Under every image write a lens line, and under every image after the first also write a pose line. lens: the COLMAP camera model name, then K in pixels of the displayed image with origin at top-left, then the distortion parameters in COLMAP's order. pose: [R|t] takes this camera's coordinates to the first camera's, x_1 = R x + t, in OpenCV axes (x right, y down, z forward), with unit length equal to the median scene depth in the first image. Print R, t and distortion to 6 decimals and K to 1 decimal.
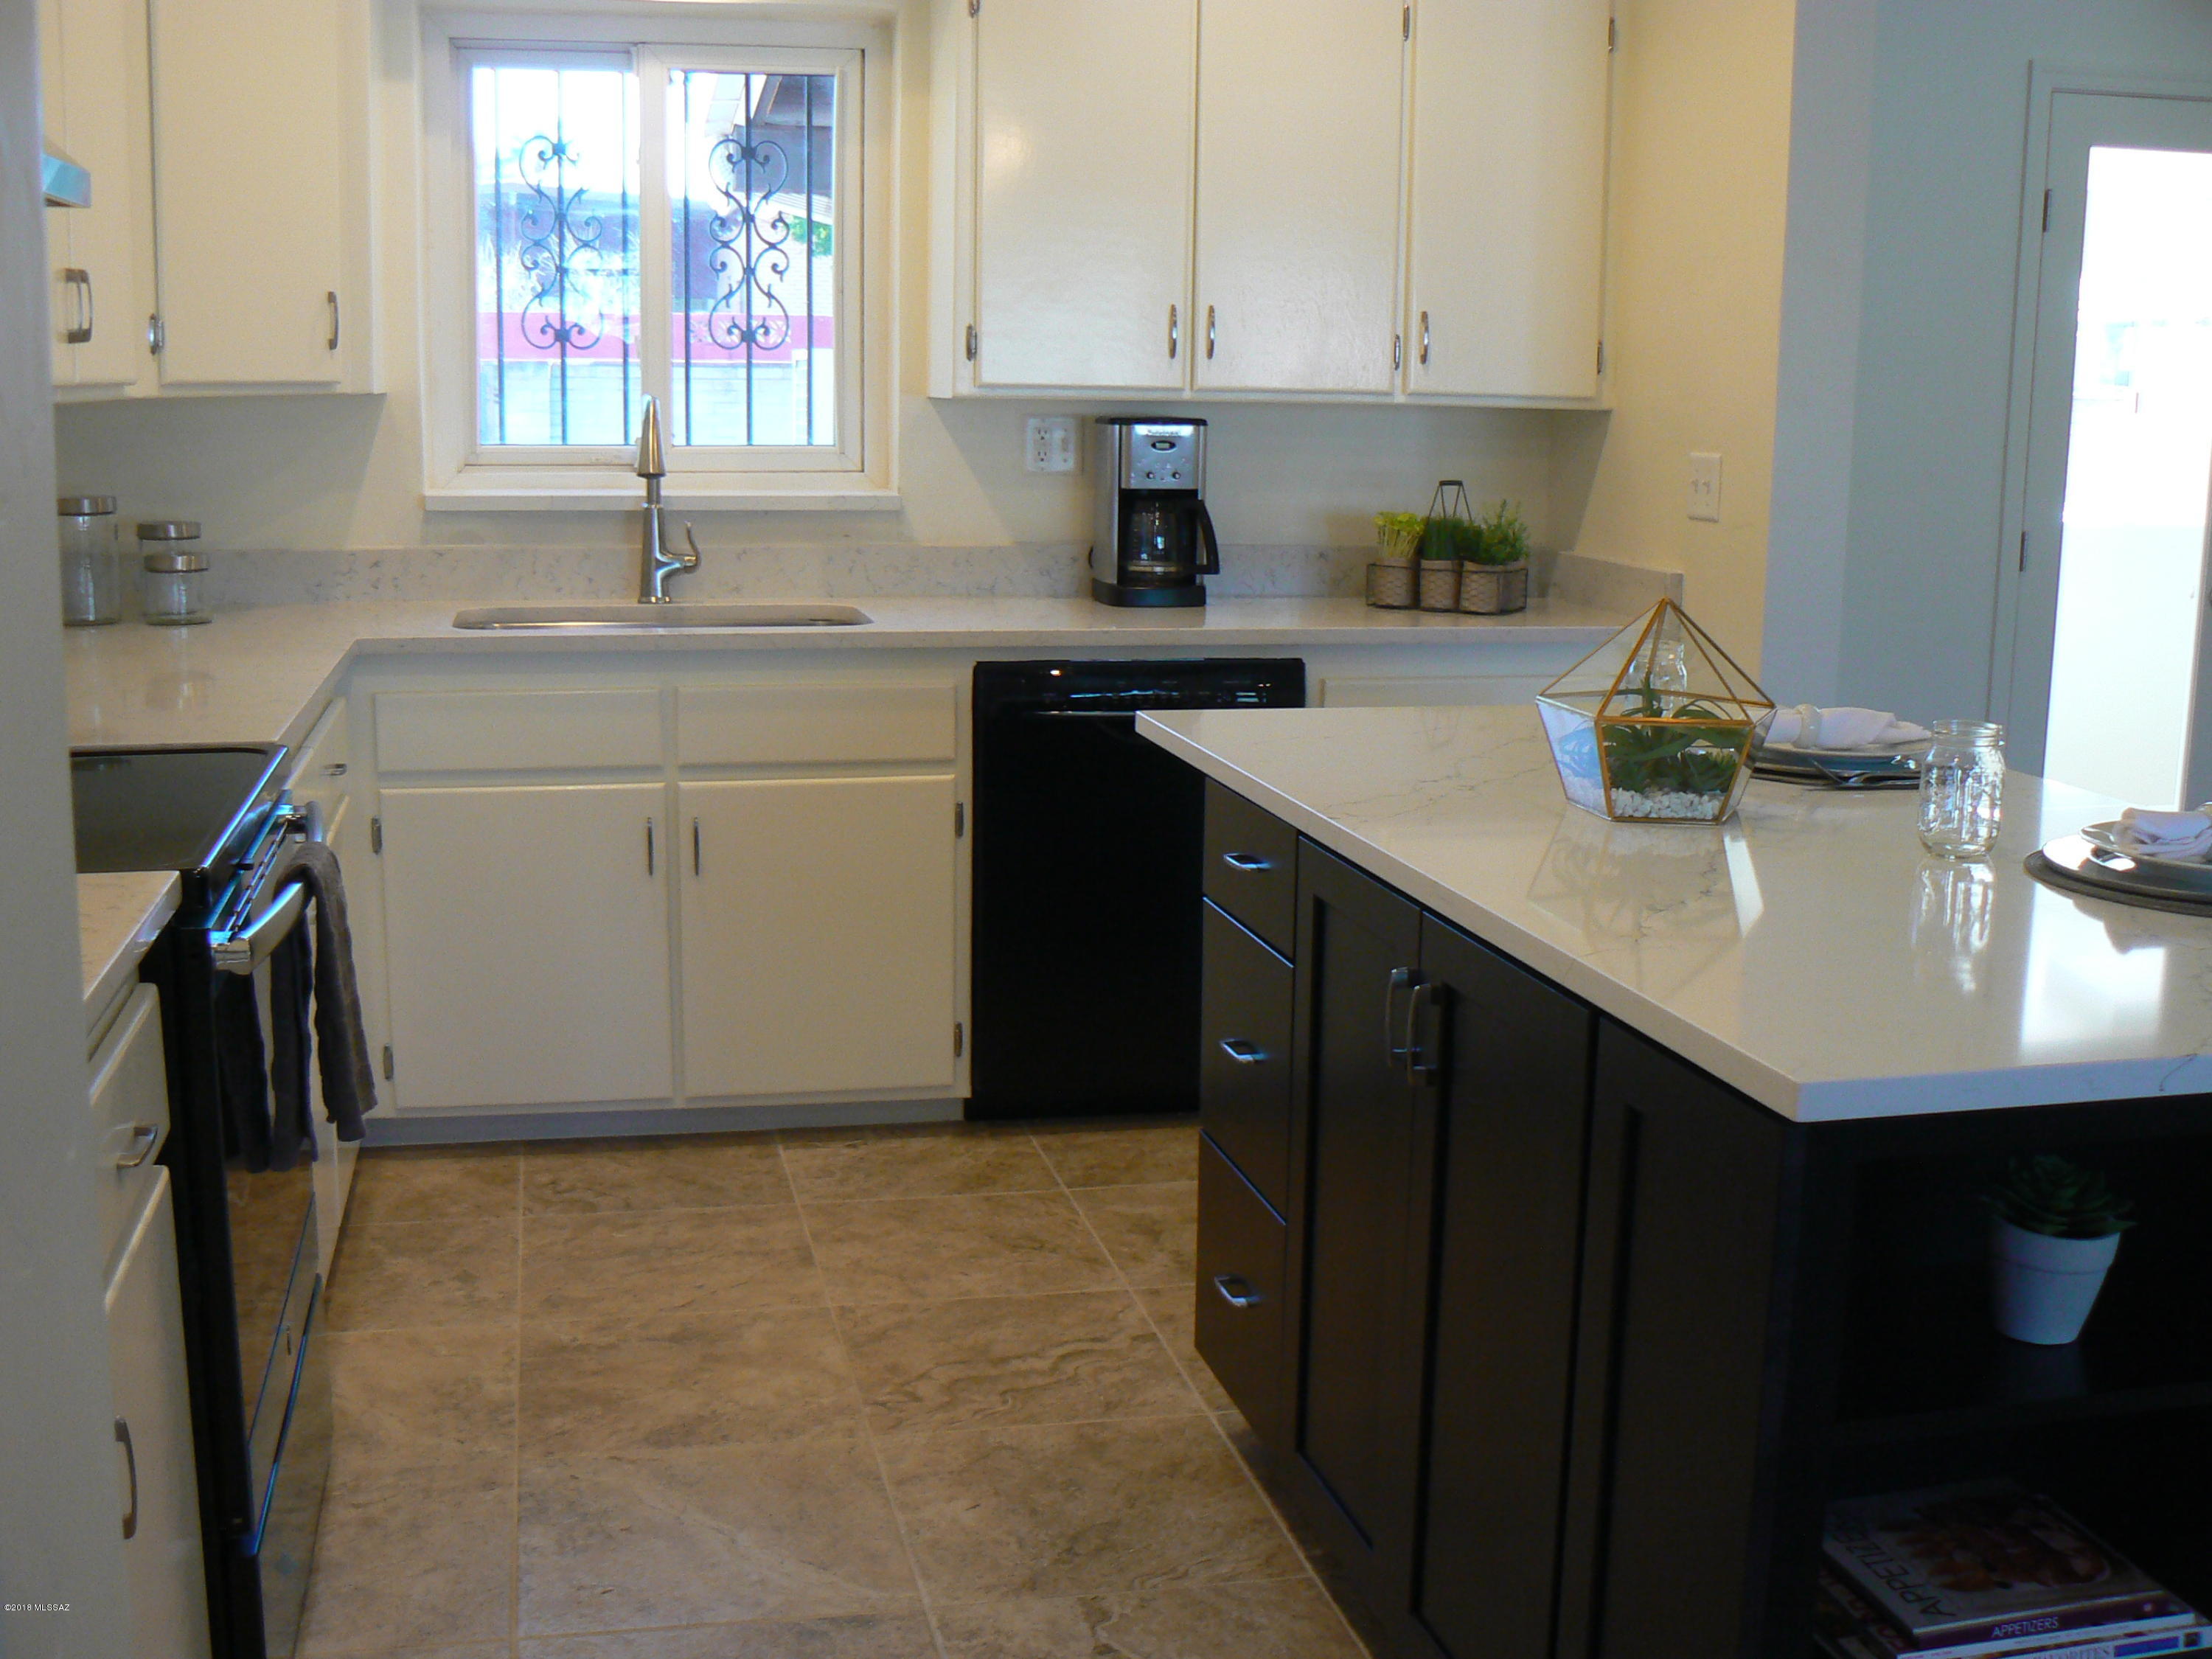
lens RADIAL K [[2293.7, 0, 1184.6], [0, 2293.7, 825.9], [0, 0, 1]] dist [-0.298476, 0.522764]
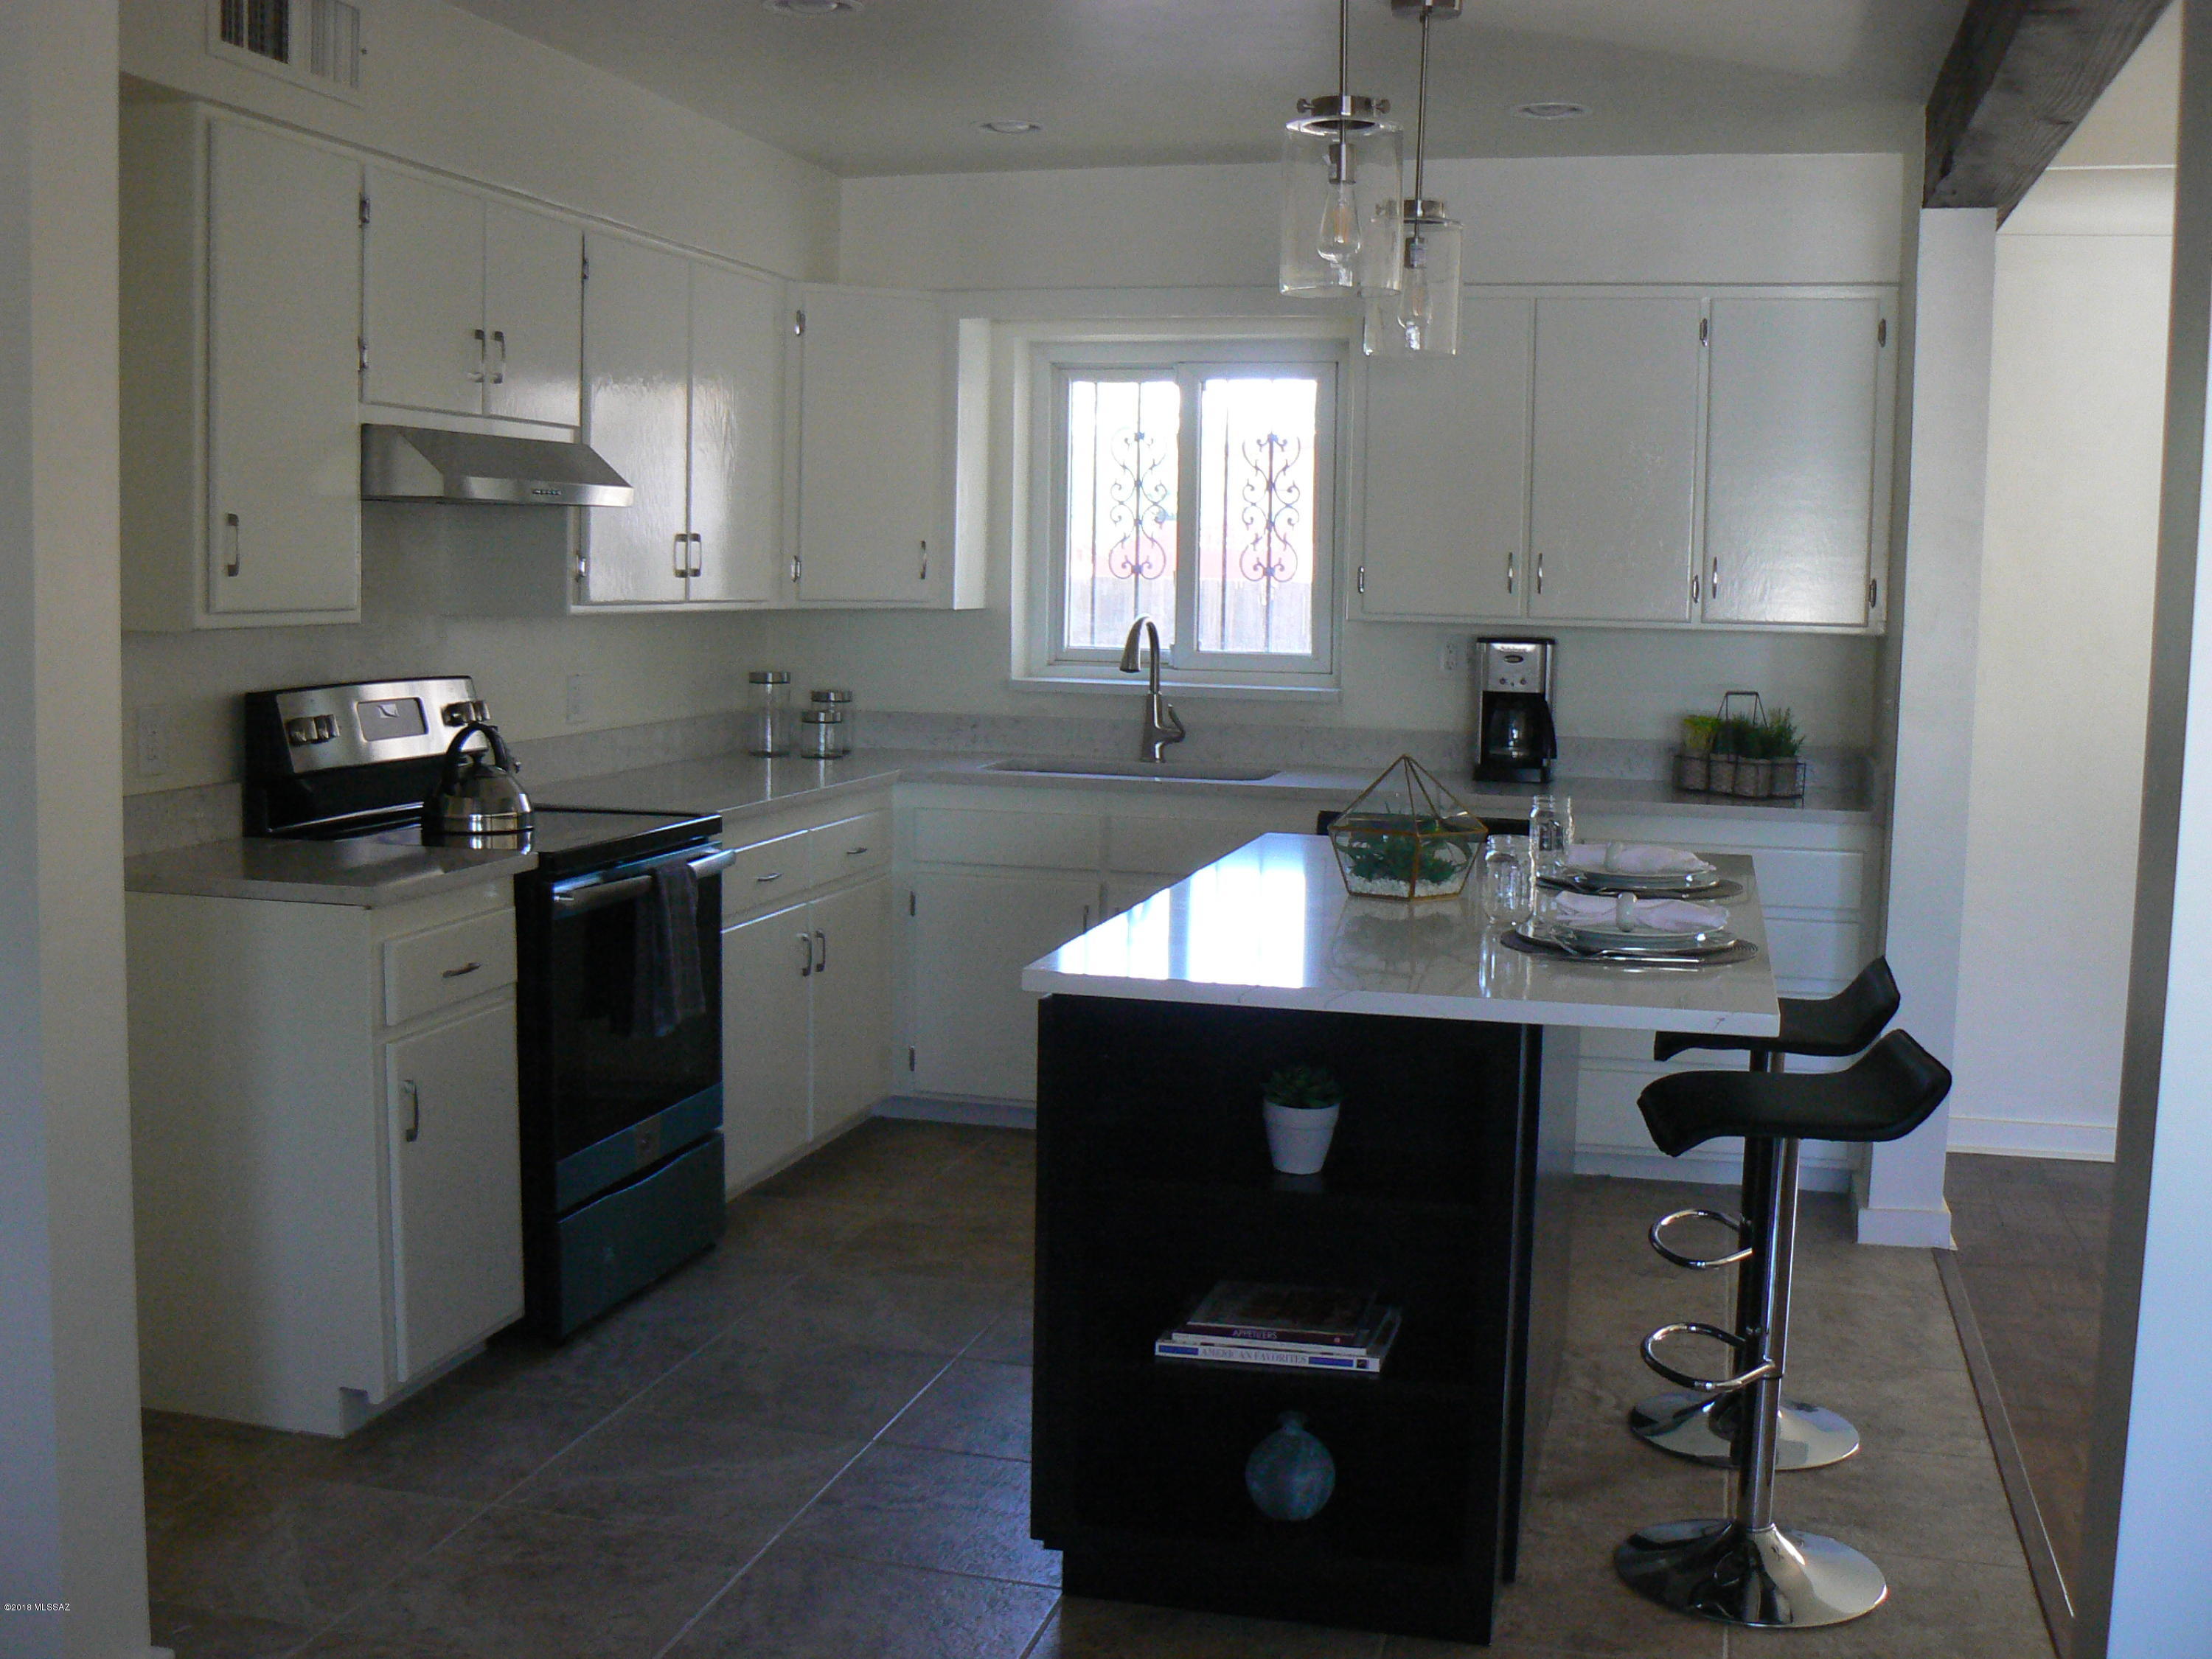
lens RADIAL K [[2312.0, 0, 1106.0], [0, 2312.0, 829.5], [0, 0, 1]] dist [-0.204668, -0.001229]
pose [[0.864042, 0.047872, -0.501139, 0.449837], [-0.098351, 0.992338, -0.074778, 0.050412], [0.493719, 0.113898, 0.862130, -0.233030]]
